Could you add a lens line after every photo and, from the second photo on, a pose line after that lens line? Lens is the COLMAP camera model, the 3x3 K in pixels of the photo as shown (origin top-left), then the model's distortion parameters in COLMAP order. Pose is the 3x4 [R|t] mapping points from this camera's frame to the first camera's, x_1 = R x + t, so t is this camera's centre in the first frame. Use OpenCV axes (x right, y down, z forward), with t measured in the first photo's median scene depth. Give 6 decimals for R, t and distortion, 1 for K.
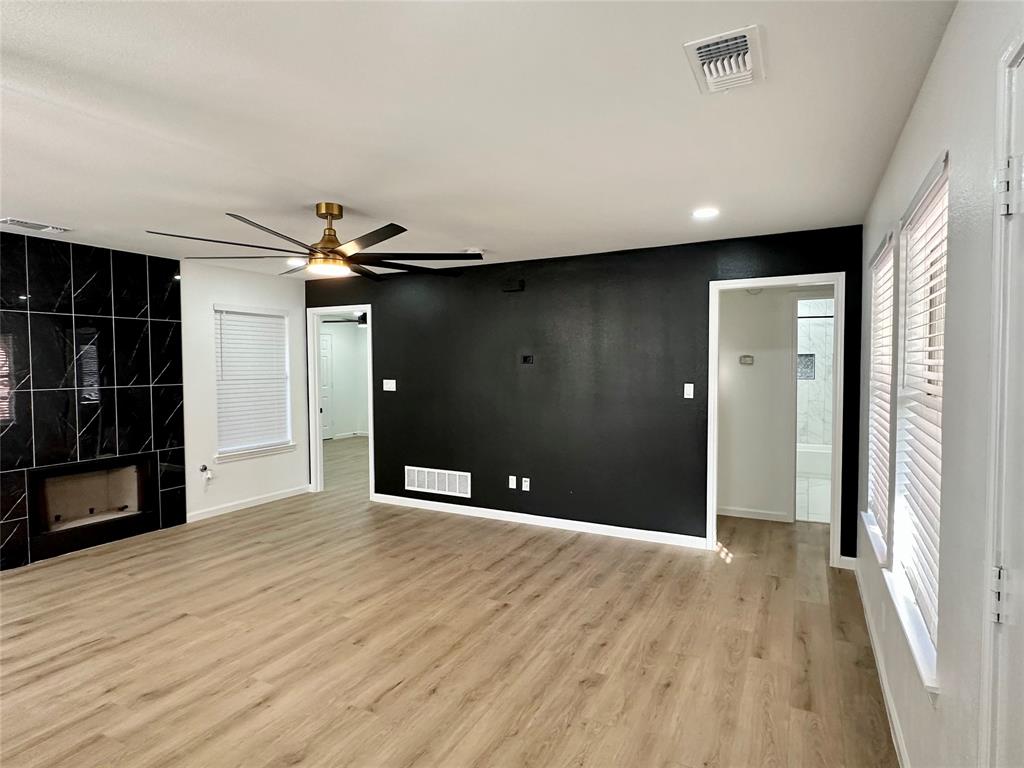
lens RADIAL K [[567.6, 0, 513.8], [0, 567.6, 384.2], [0, 0, 1]] dist [-0.001023, 0.000518]
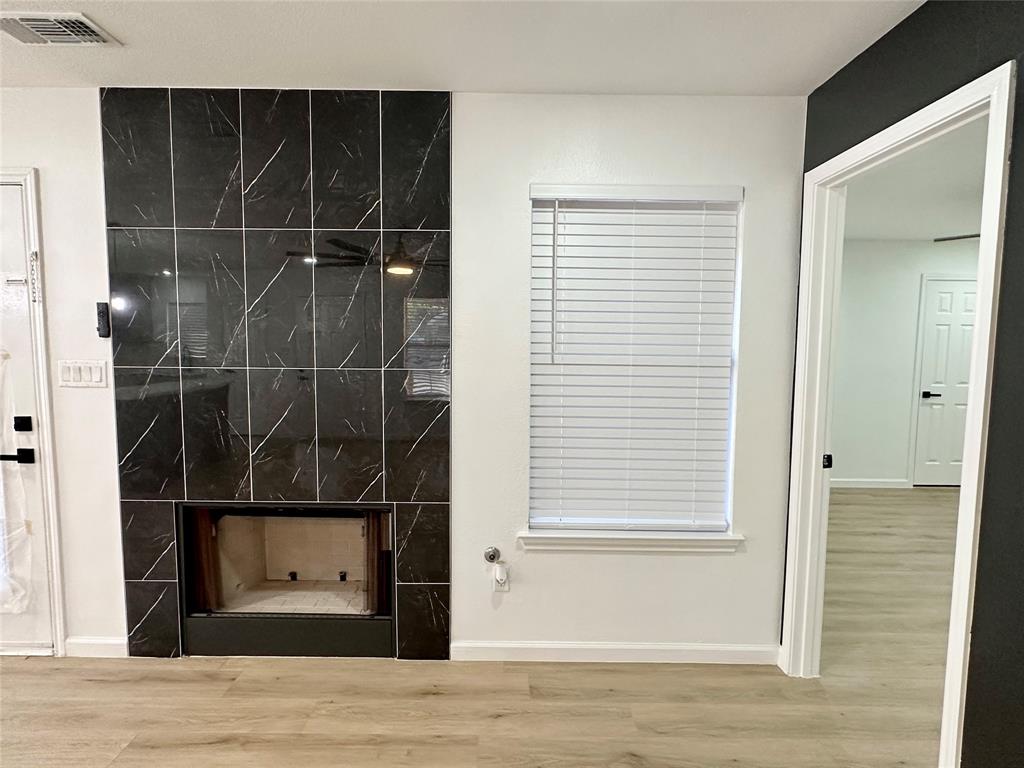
lens RADIAL K [[567.6, 0, 508.7], [0, 567.6, 388.2], [0, 0, 1]] dist [-0.001023, 0.000518]
pose [[0.465150, 0.087871, -0.880860, -0.171822], [-0.046420, 0.996113, 0.074855, -0.024147], [0.884014, 0.006071, 0.467421, 0.917538]]
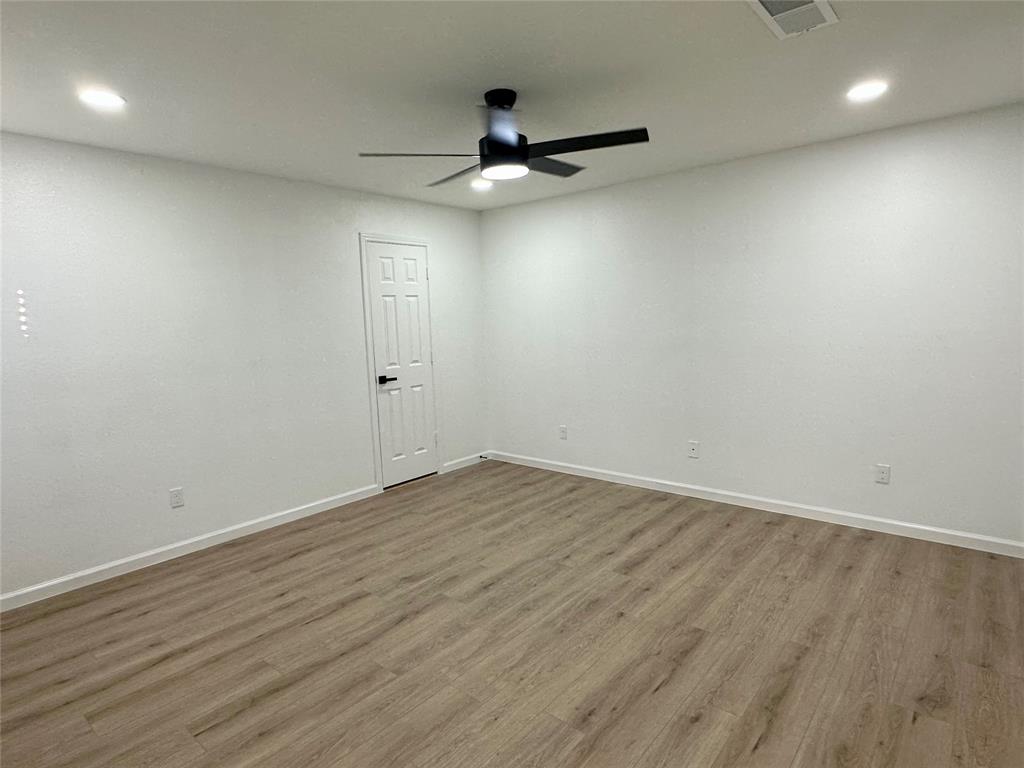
lens RADIAL K [[567.6, 0, 511.7], [0, 567.6, 384.5], [0, 0, 1]] dist [-0.001023, 0.000518]
pose [[0.973768, -0.000524, -0.227542, -0.288112], [0.020303, 0.996209, 0.084594, -0.030119], [0.226635, -0.086995, 0.970087, 1.168574]]
